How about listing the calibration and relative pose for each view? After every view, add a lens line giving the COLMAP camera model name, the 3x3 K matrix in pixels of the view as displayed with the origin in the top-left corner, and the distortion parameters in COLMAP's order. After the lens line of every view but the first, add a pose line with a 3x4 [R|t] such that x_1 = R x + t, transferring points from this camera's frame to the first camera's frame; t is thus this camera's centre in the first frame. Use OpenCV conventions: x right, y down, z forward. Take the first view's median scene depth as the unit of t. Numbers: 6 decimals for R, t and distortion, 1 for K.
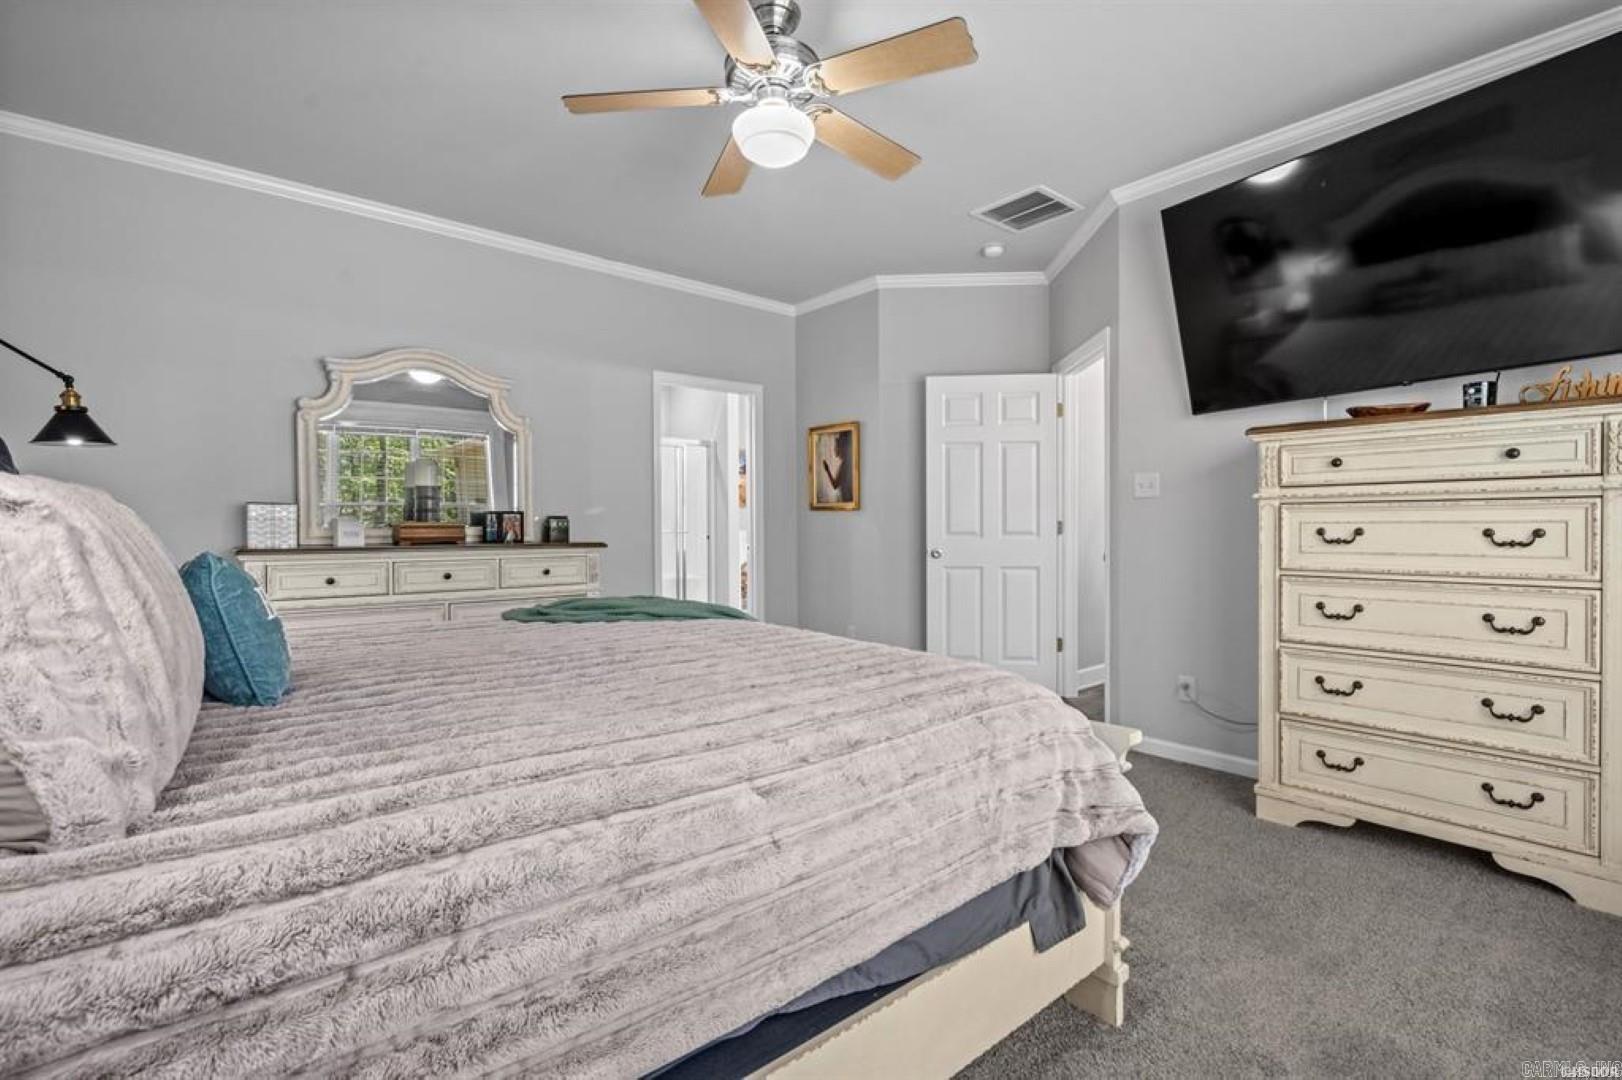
lens RADIAL K [[740.1, 0, 809.0], [0, 740.1, 536.6], [0, 0, 1]] dist [-0.003830, 0.000363]
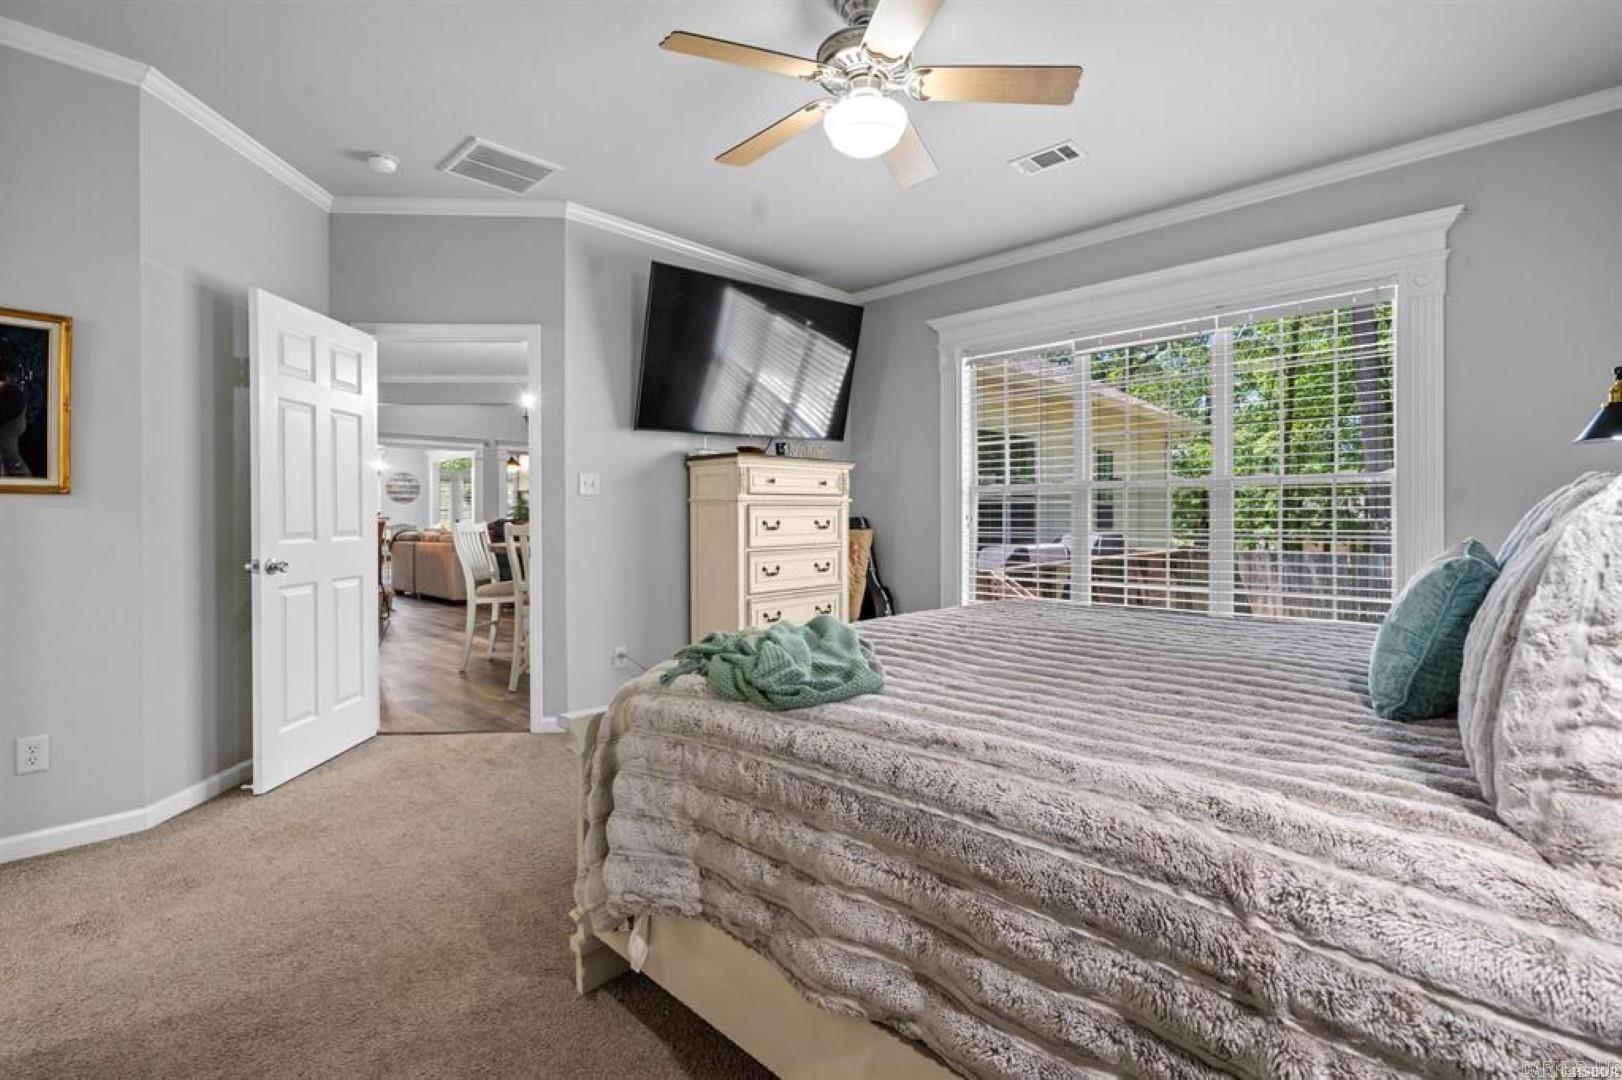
lens RADIAL K [[740.1, 0, 813.0], [0, 740.1, 516.4], [0, 0, 1]] dist [-0.003830, 0.000363]
pose [[-0.109510, 0.005367, 0.993971, -0.676037], [0.024876, 0.999687, -0.002658, -0.009819], [-0.993674, 0.024435, -0.109609, 0.782811]]
